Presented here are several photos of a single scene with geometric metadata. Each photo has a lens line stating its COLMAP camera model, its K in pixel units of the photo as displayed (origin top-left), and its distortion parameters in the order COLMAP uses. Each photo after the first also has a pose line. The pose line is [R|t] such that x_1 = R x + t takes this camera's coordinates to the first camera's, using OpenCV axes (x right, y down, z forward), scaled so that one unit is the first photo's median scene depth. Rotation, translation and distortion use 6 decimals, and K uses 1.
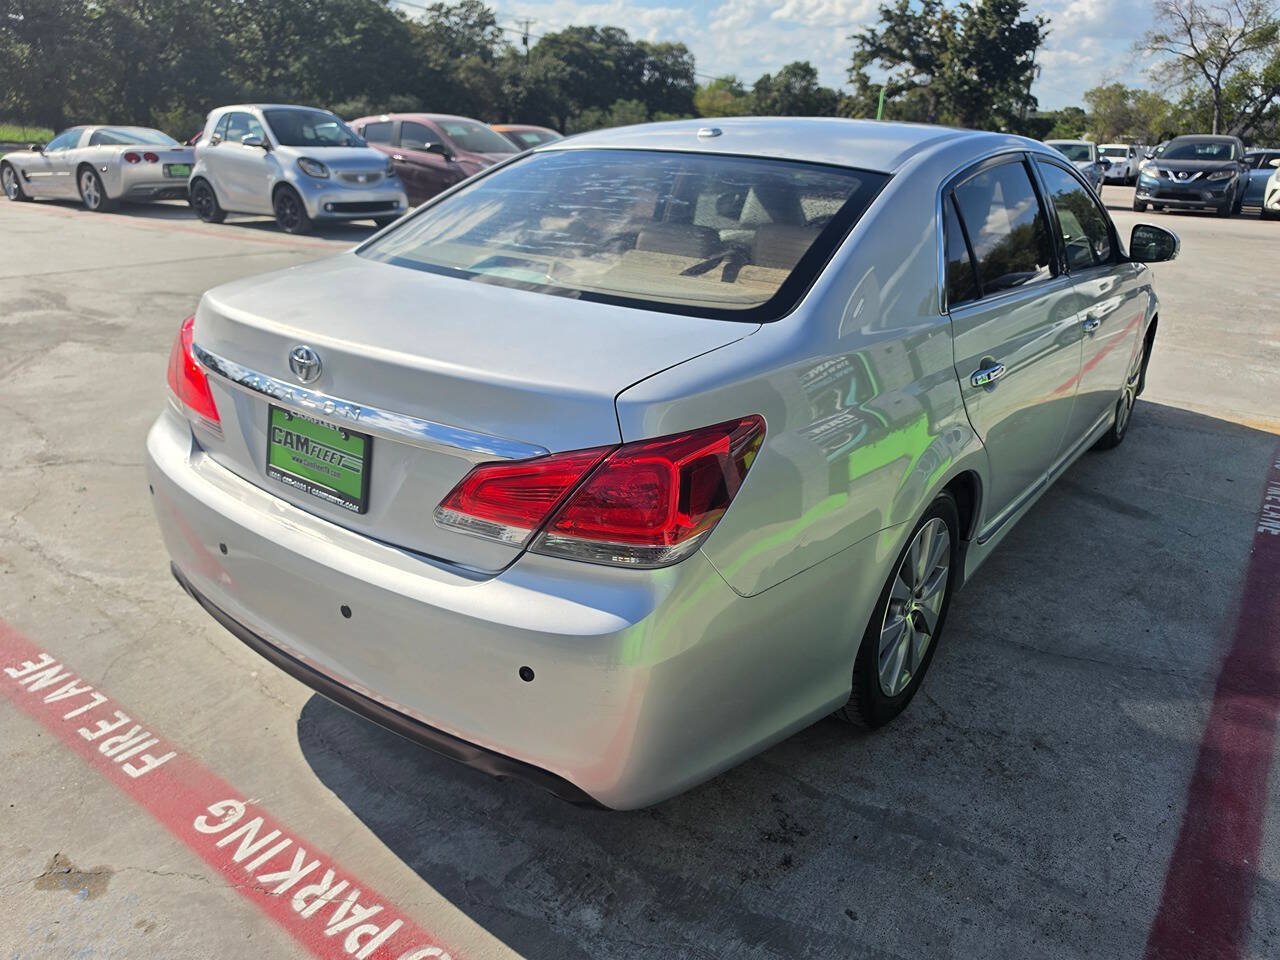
lens RADIAL K [[897.3, 0, 642.6], [0, 897.3, 482.3], [0, 0, 1]] dist [0.001683, -0.006616]
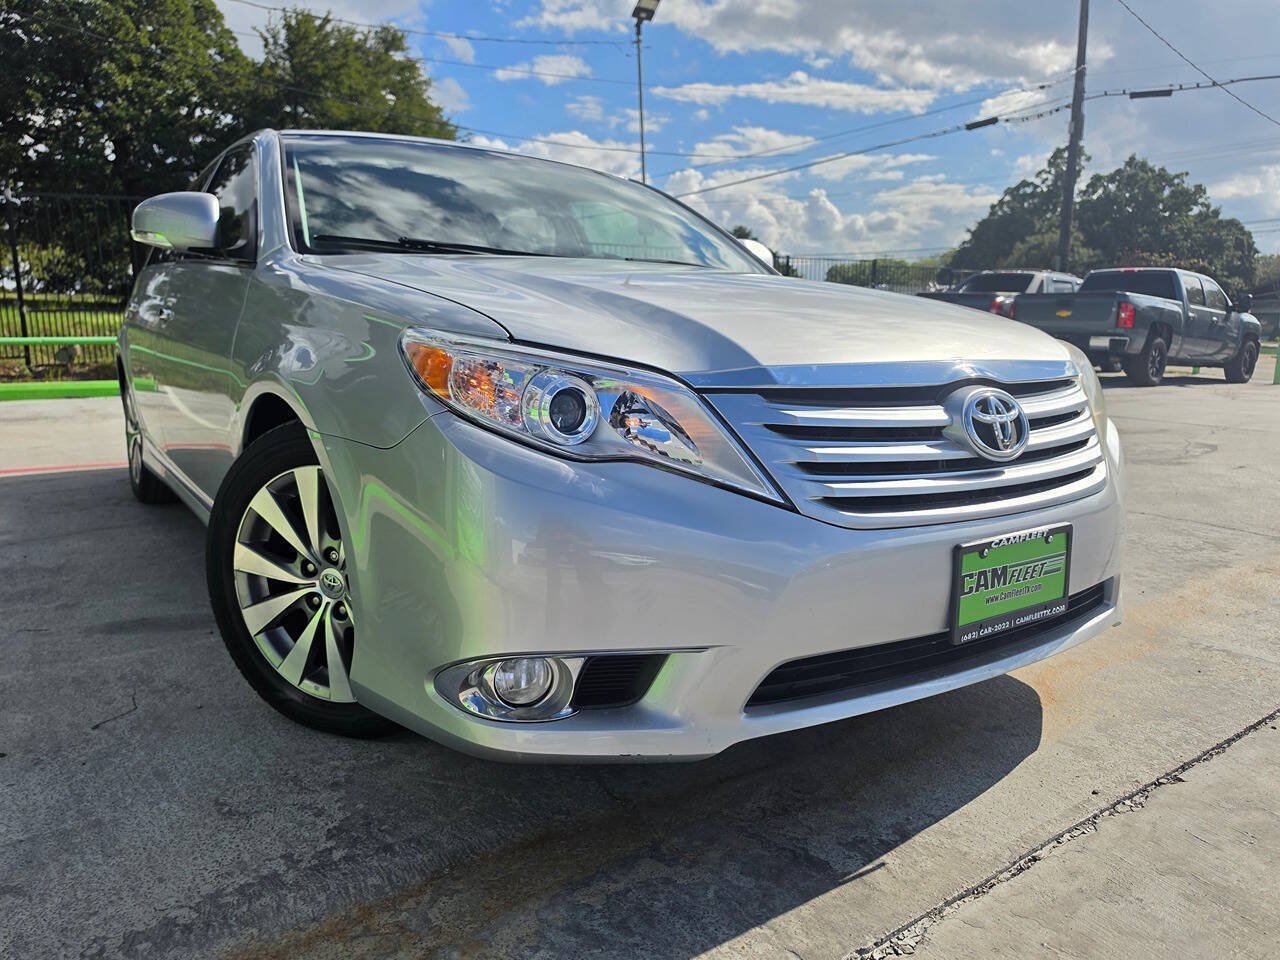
lens RADIAL K [[897.3, 0, 626.3], [0, 897.3, 502.1], [0, 0, 1]] dist [0.001683, -0.006616]
pose [[-0.329226, 0.138764, -0.933999, 1.869591], [-0.377726, 0.887199, 0.264955, -0.652737], [0.865409, 0.440026, -0.239674, 2.612213]]
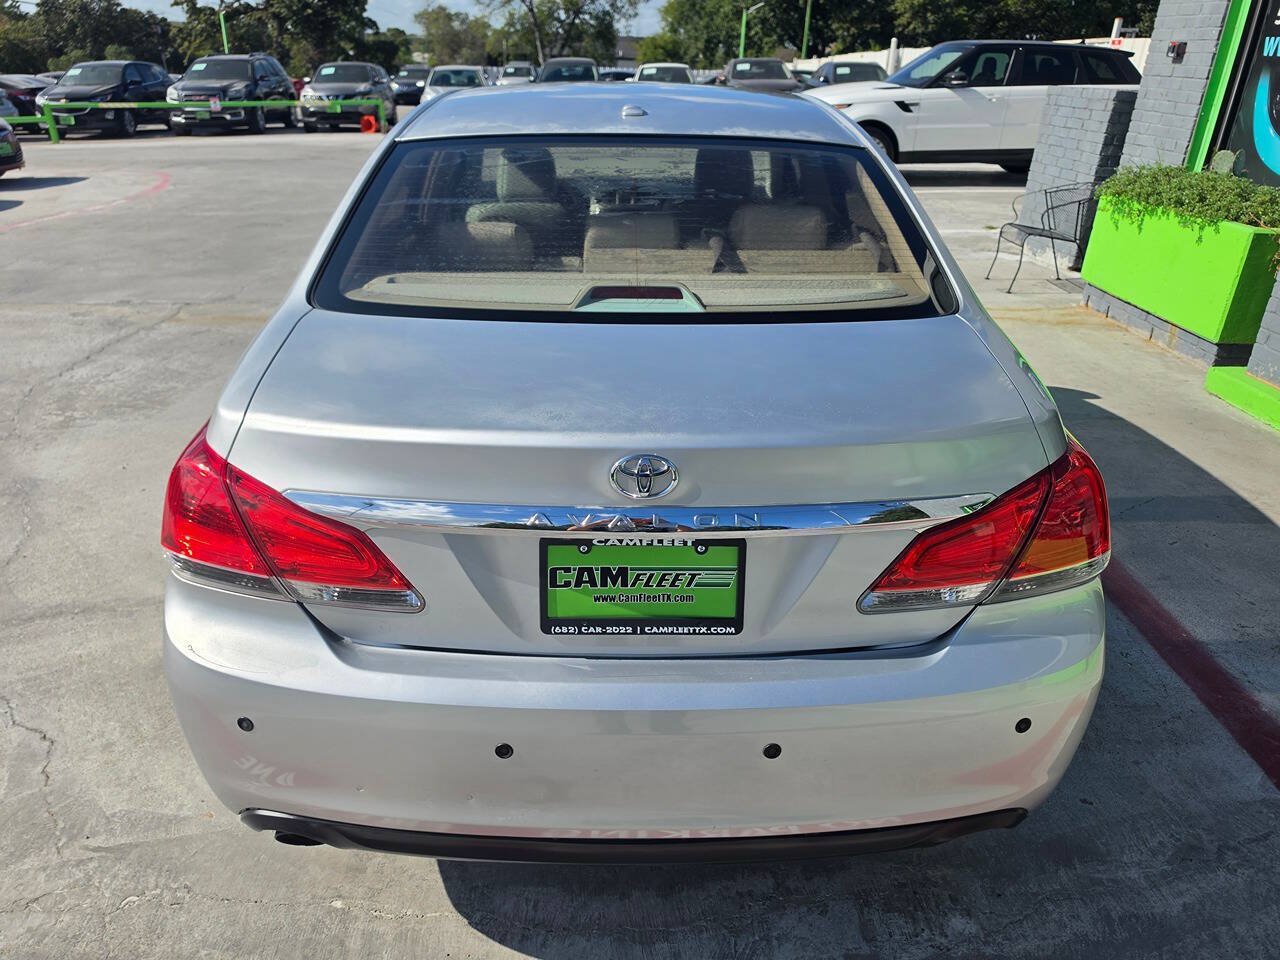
lens RADIAL K [[897.3, 0, 631.5], [0, 897.3, 468.5], [0, 0, 1]] dist [0.001683, -0.006616]
pose [[0.792908, -0.273407, 0.544560, -0.654987], [0.240384, 0.961557, 0.132755, -0.197786], [-0.559922, 0.025641, 0.828149, 0.312695]]
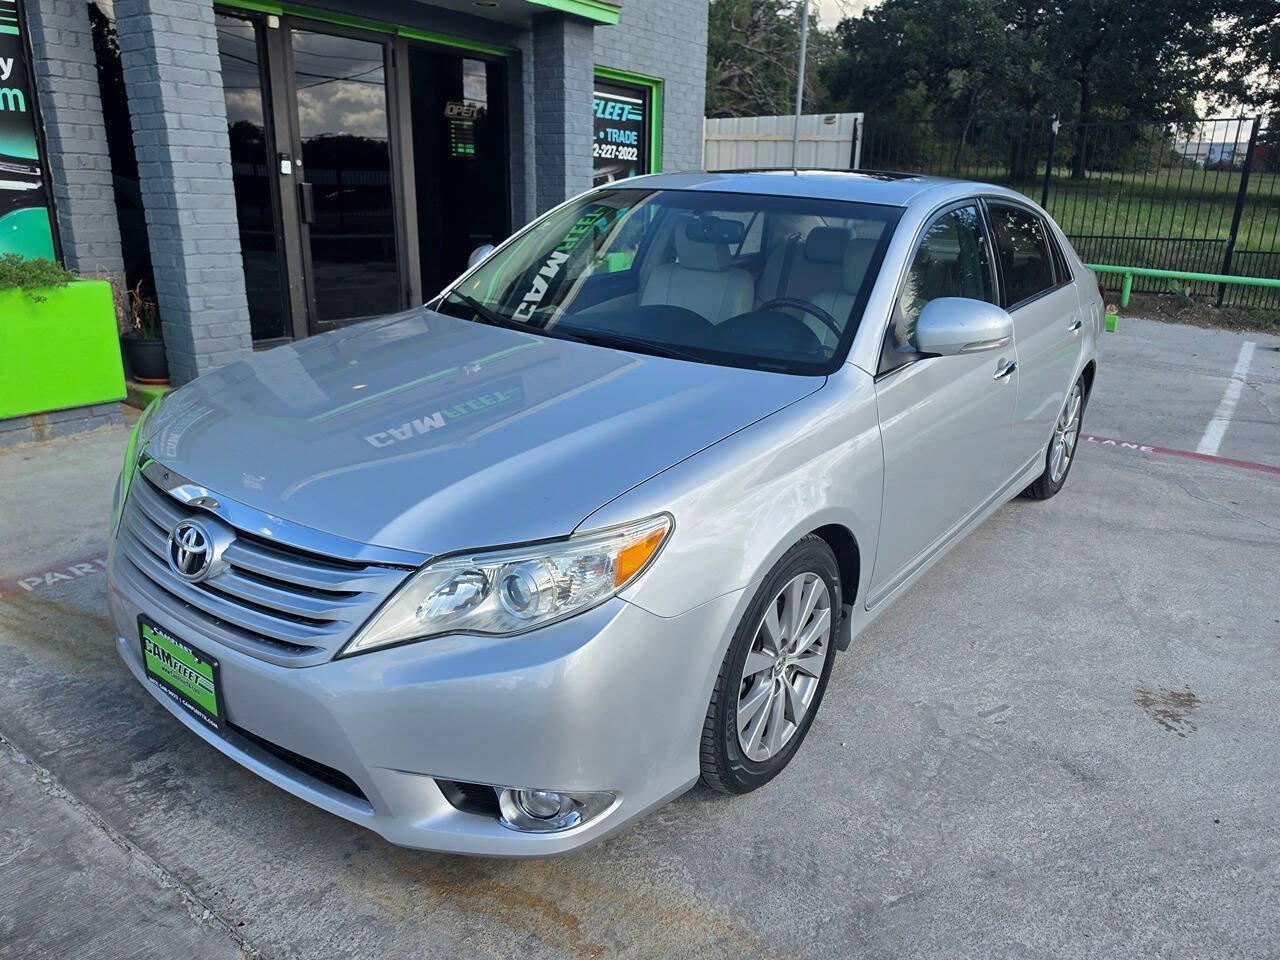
lens RADIAL K [[897.3, 0, 632.4], [0, 897.3, 501.9], [0, 0, 1]] dist [0.001683, -0.006616]
pose [[-0.997166, -0.073810, -0.014568, 0.677208], [-0.064405, 0.737388, 0.672392, -1.288724], [-0.038887, 0.671424, -0.740052, 3.271664]]
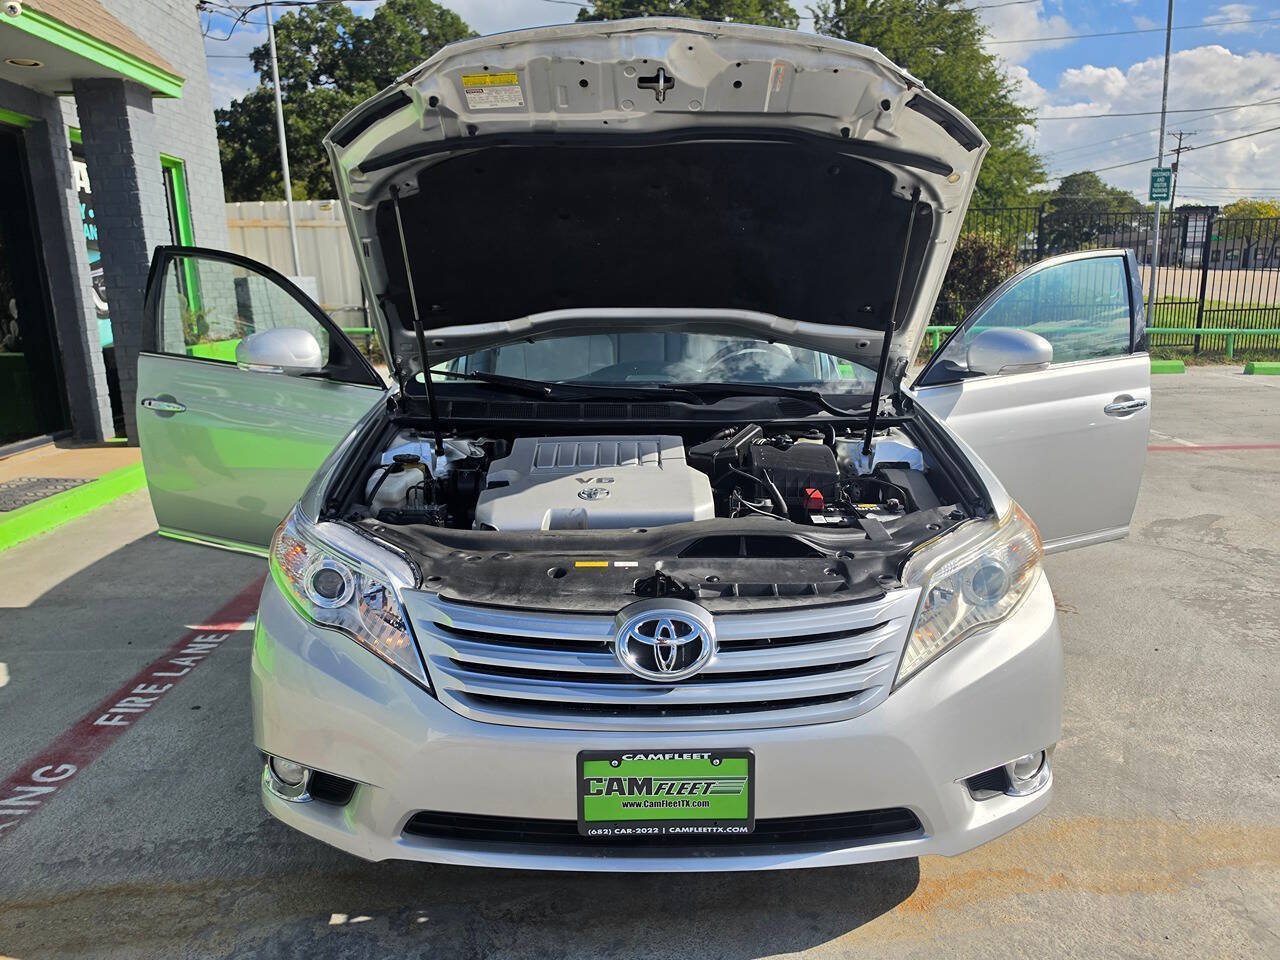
lens RADIAL K [[897.3, 0, 651.4], [0, 897.3, 490.2], [0, 0, 1]] dist [0.001683, -0.006616]
pose [[-0.787678, 0.107177, -0.606693, 1.562502], [-0.259948, 0.834985, 0.485001, -1.112604], [0.558560, 0.539734, -0.629839, 3.071838]]
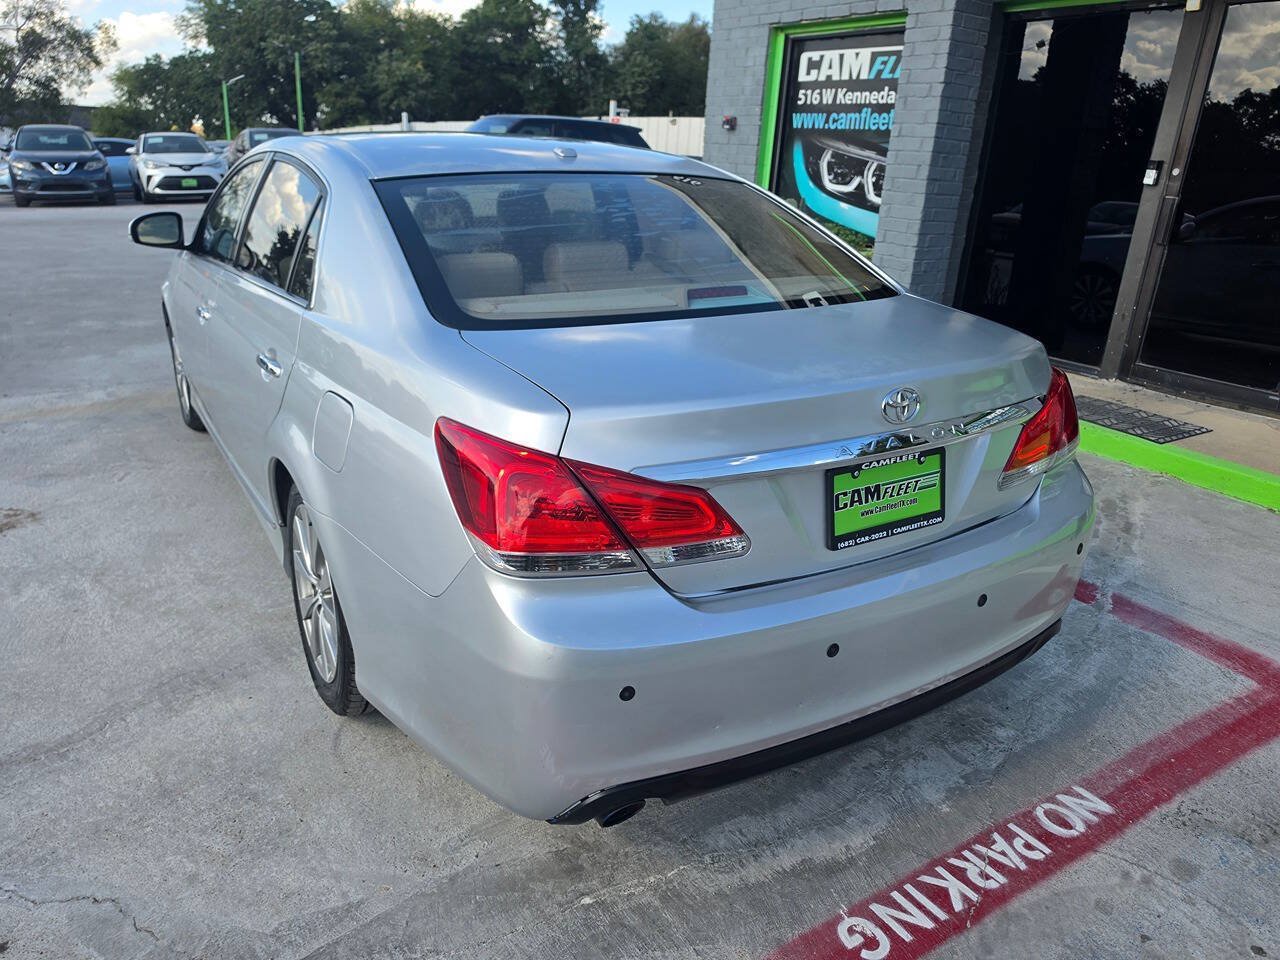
lens RADIAL K [[897.3, 0, 627.9], [0, 897.3, 483.9], [0, 0, 1]] dist [0.001683, -0.006616]
pose [[0.378847, -0.348083, 0.857504, -1.129549], [0.334638, 0.915400, 0.223741, -0.308840], [-0.862840, 0.202190, 0.463278, 0.674138]]
